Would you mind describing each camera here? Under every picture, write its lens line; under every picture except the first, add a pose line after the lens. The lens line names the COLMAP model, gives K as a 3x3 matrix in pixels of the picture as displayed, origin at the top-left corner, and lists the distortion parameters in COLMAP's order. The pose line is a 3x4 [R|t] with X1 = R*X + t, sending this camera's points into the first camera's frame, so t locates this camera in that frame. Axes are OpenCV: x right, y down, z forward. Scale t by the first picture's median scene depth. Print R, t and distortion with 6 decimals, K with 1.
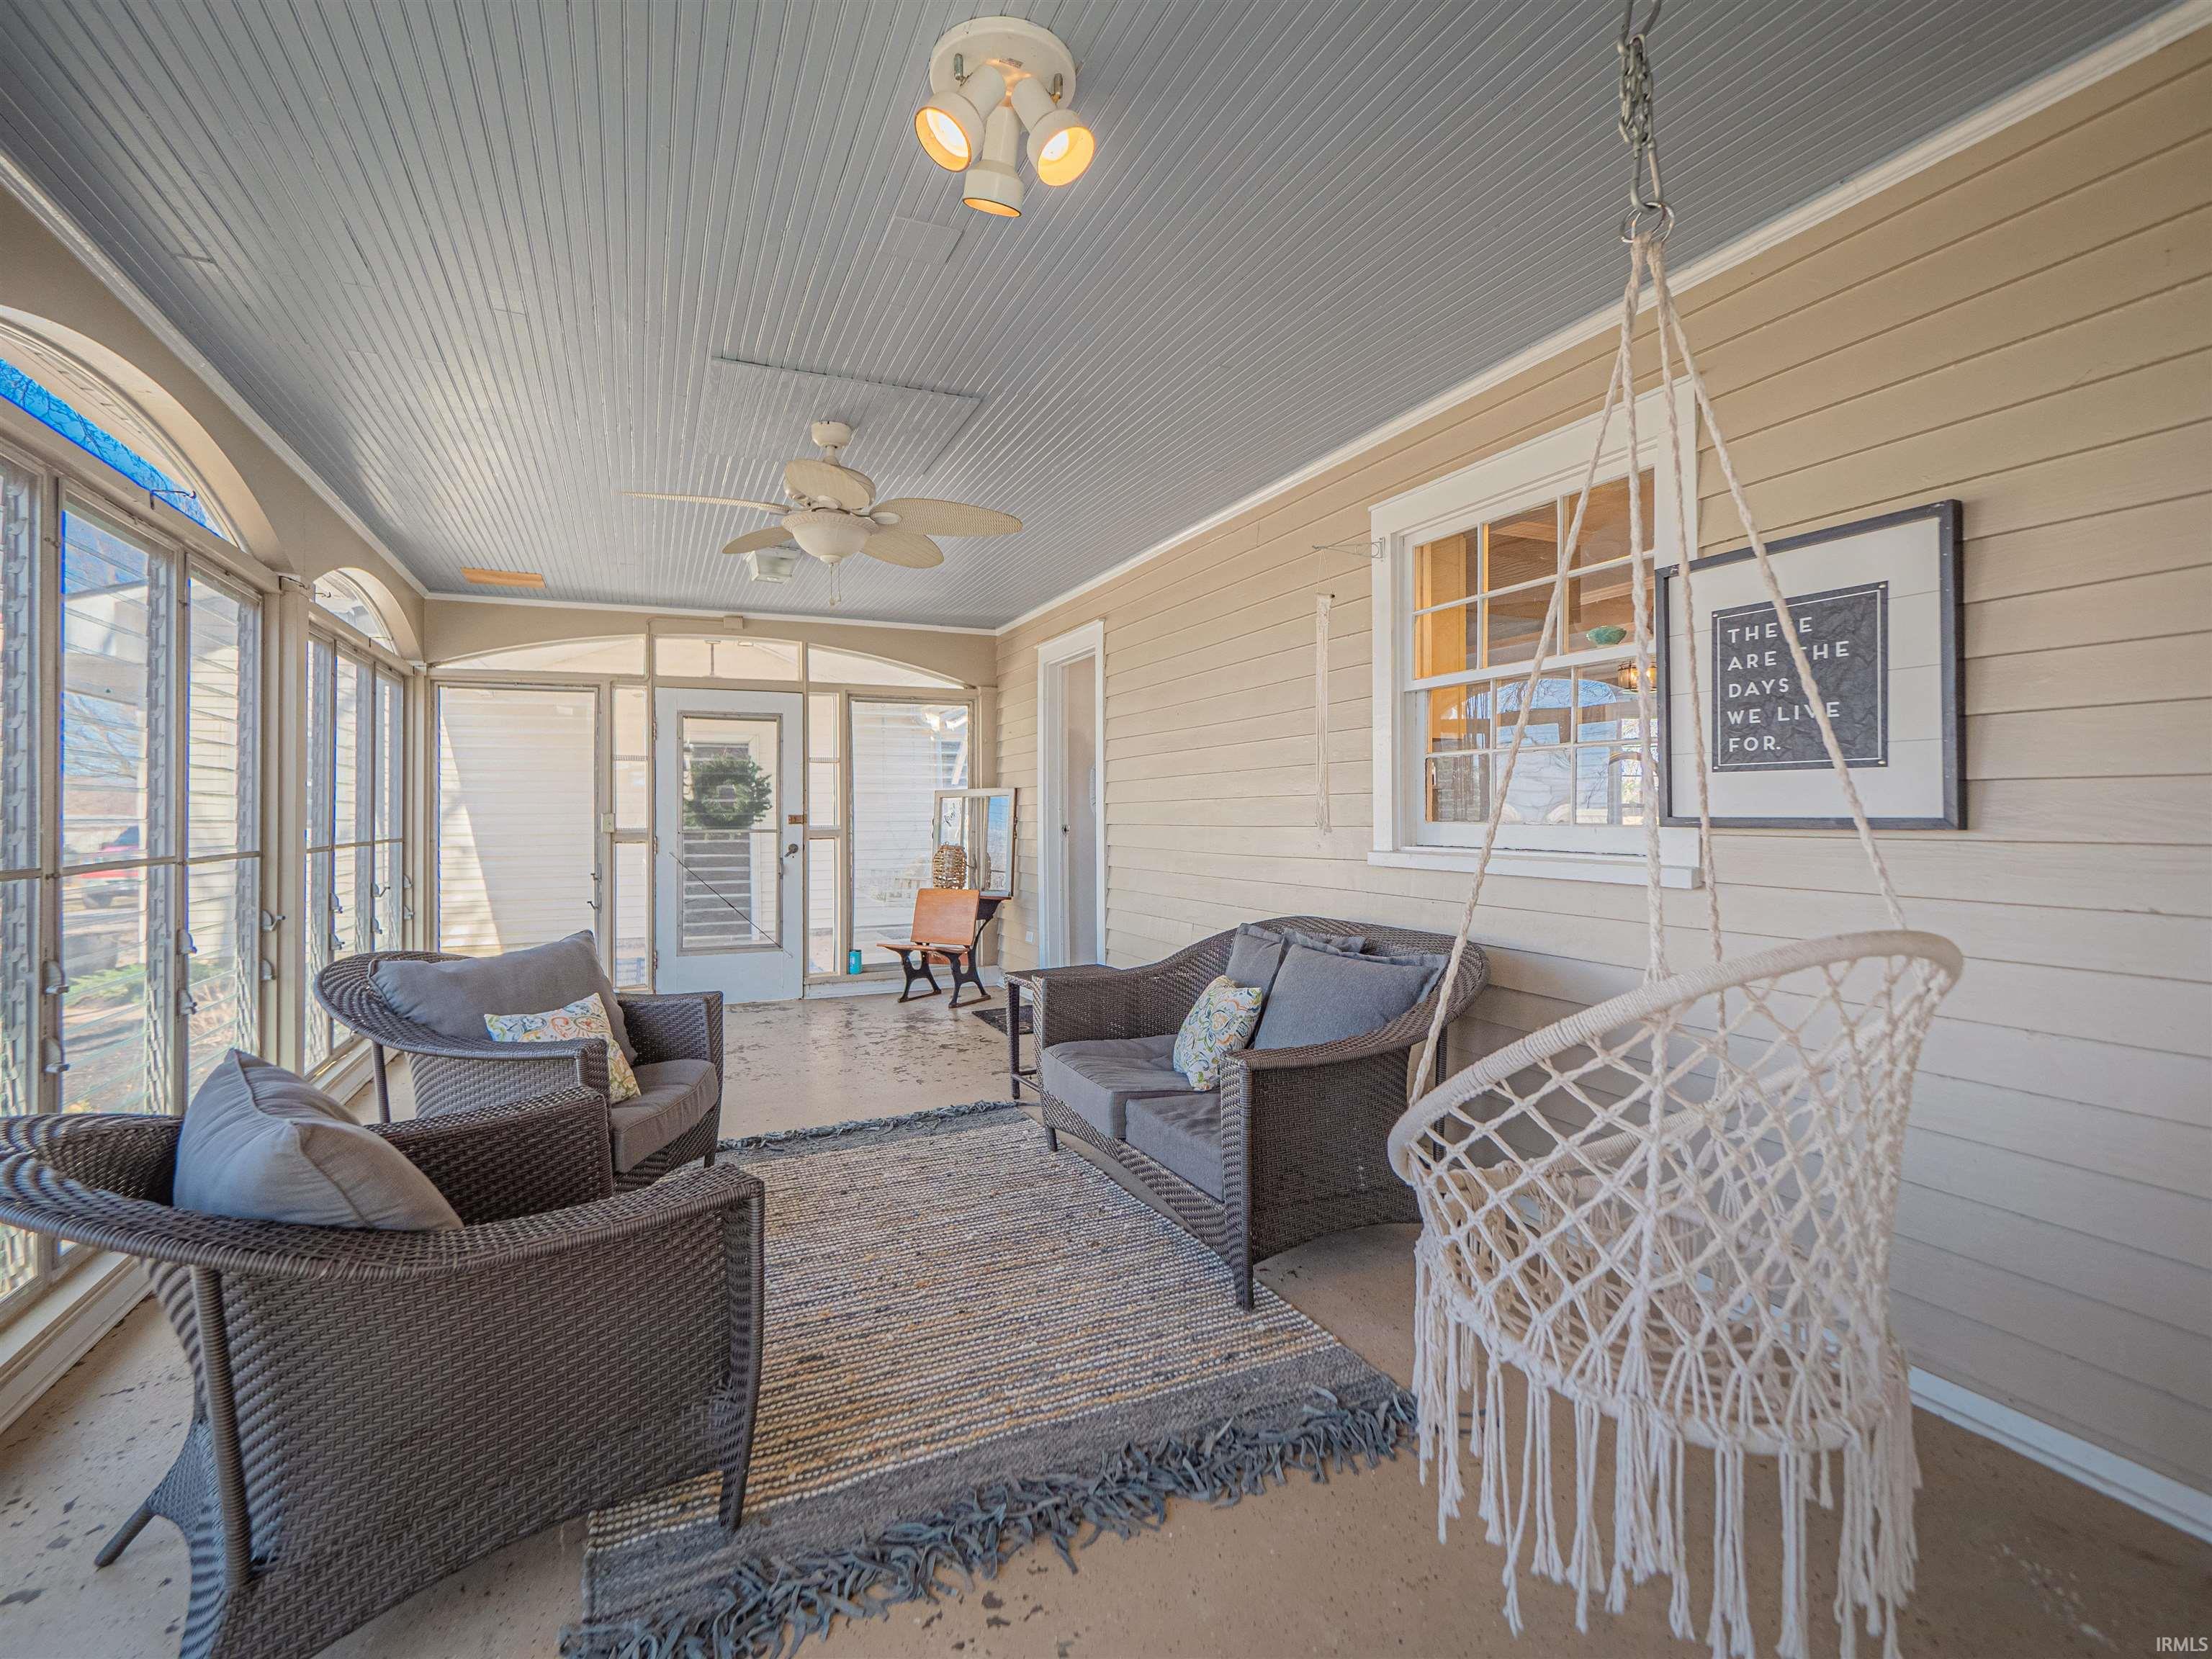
lens RADIAL K [[1047.1, 0, 1097.6], [0, 1047.1, 817.8], [0, 0, 1]] dist [-0.002531, 0.000707]
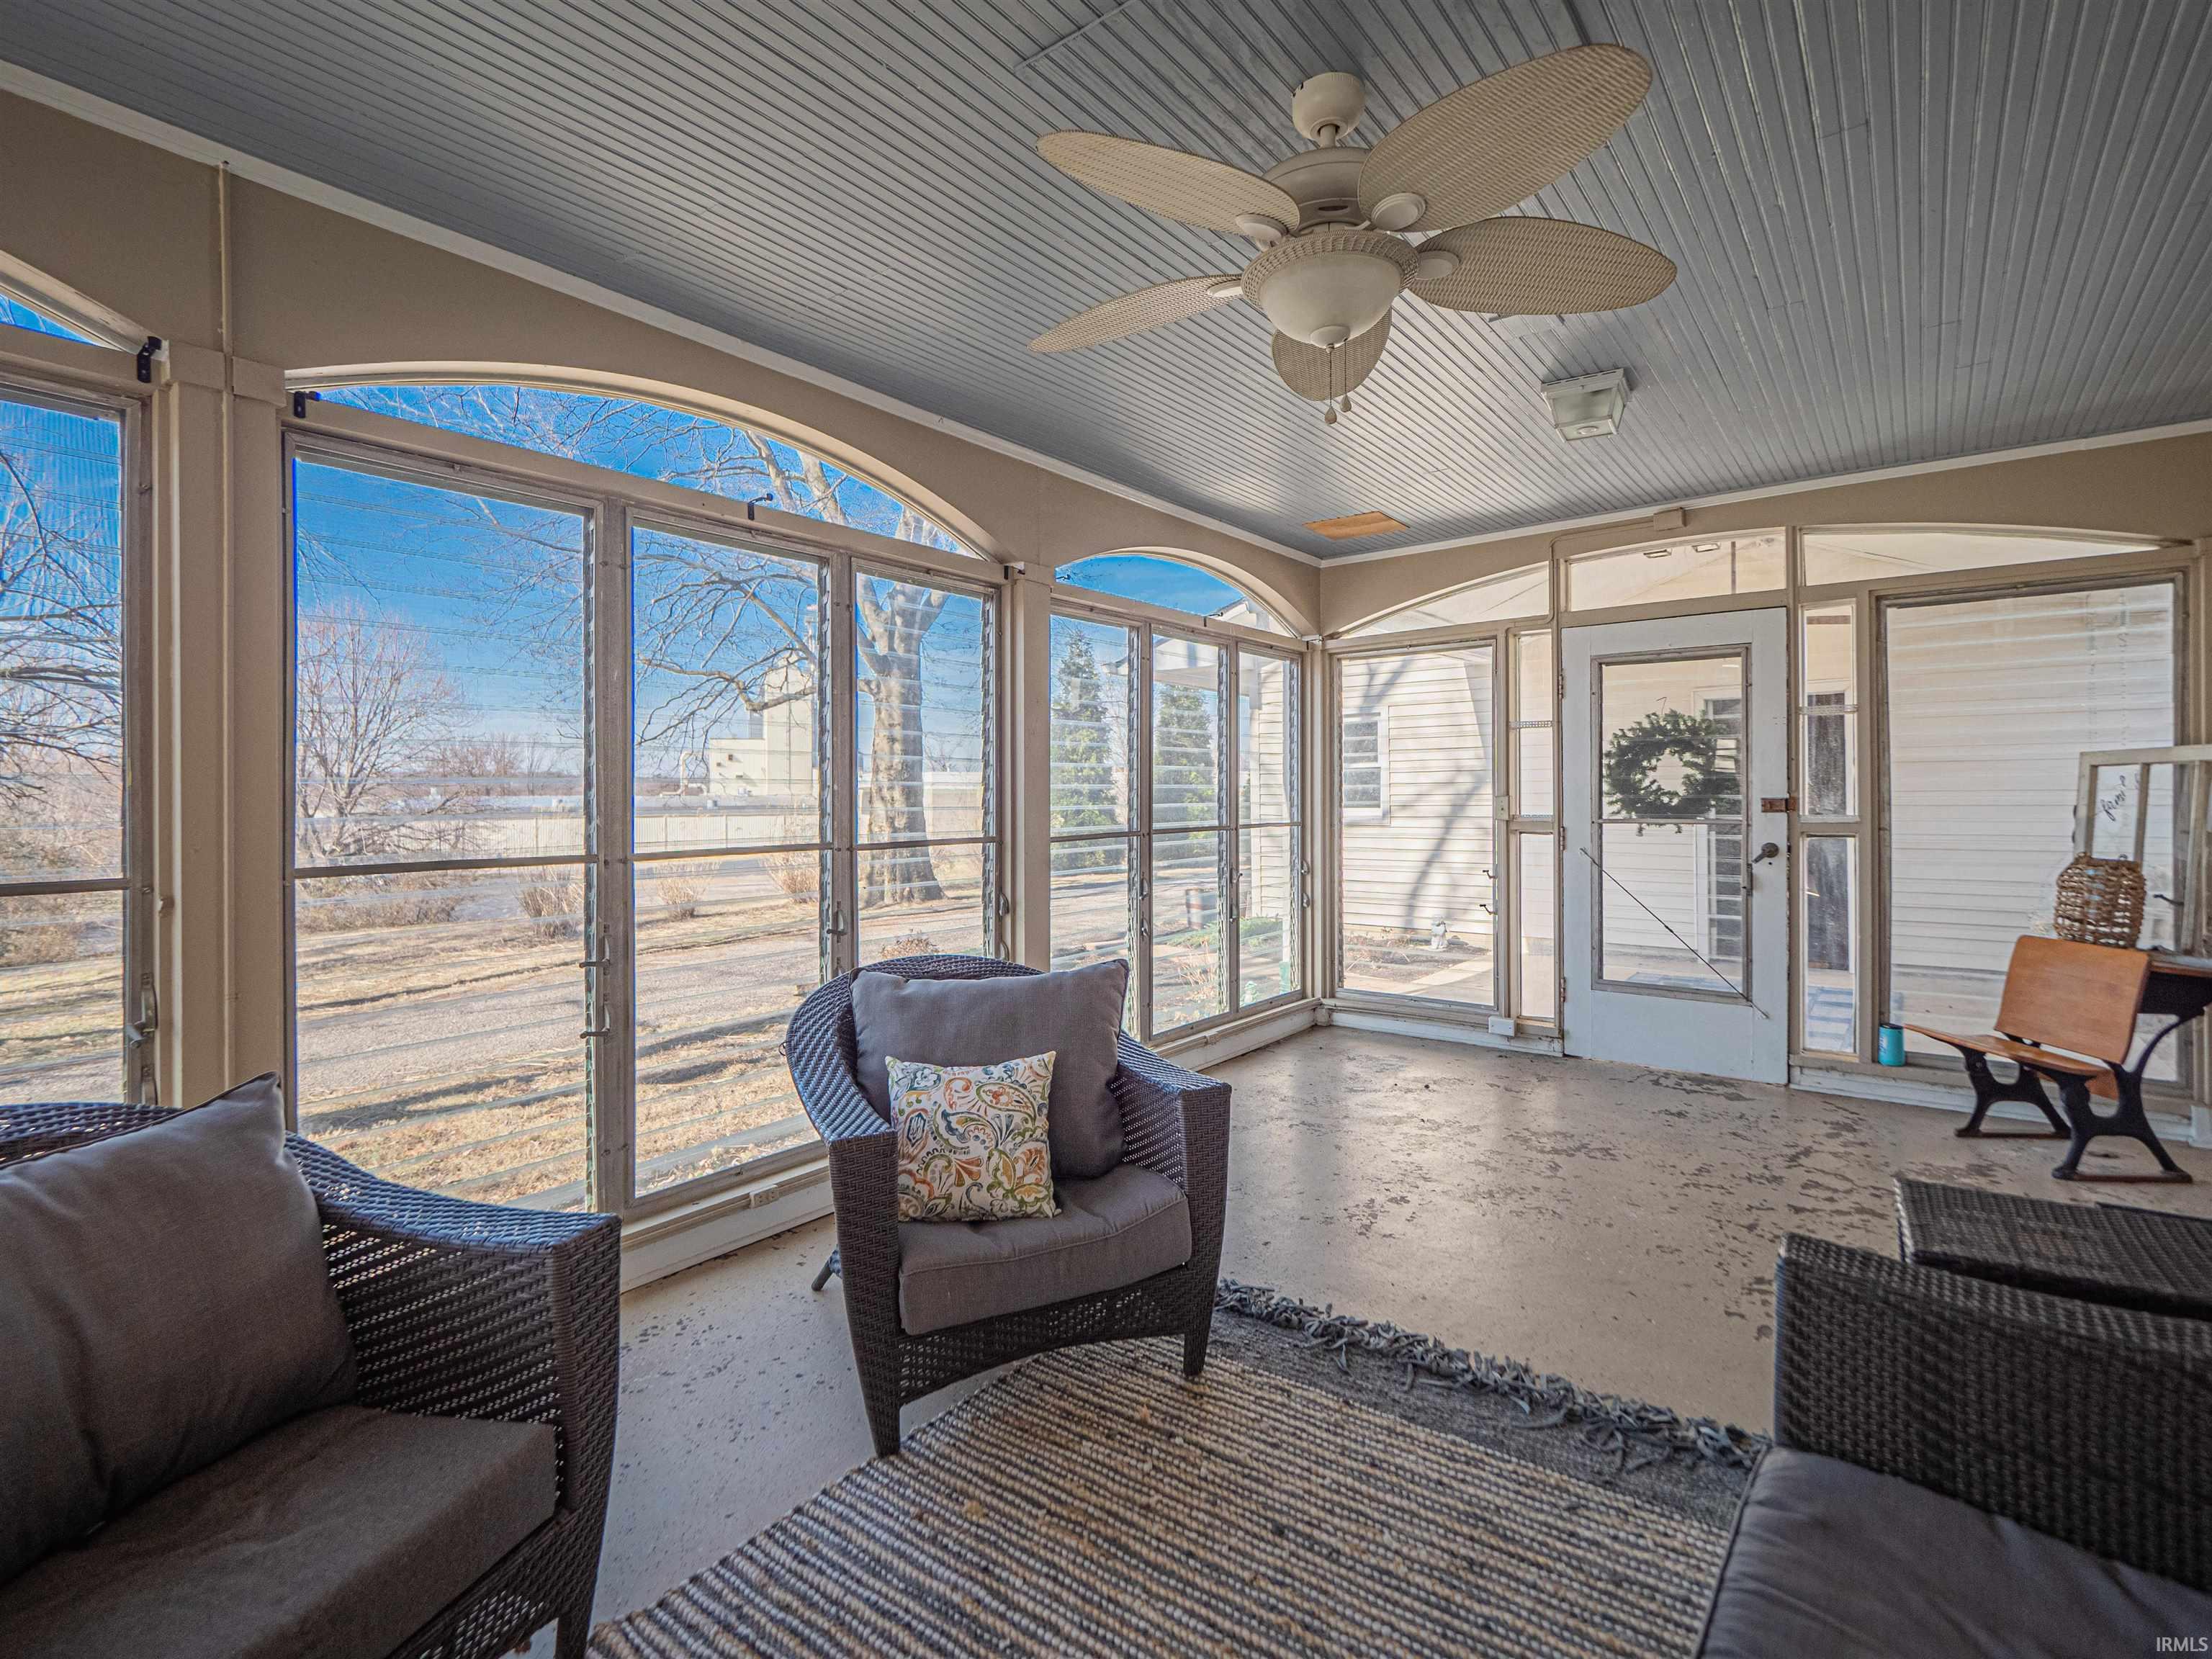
lens RADIAL K [[1047.1, 0, 1110.0], [0, 1047.1, 806.7], [0, 0, 1]] dist [-0.002531, 0.000707]
pose [[0.468549, 0.012175, -0.883353, 0.091107], [-0.000552, 0.999909, 0.013489, -0.006419], [0.883437, -0.005833, 0.468513, 0.350555]]
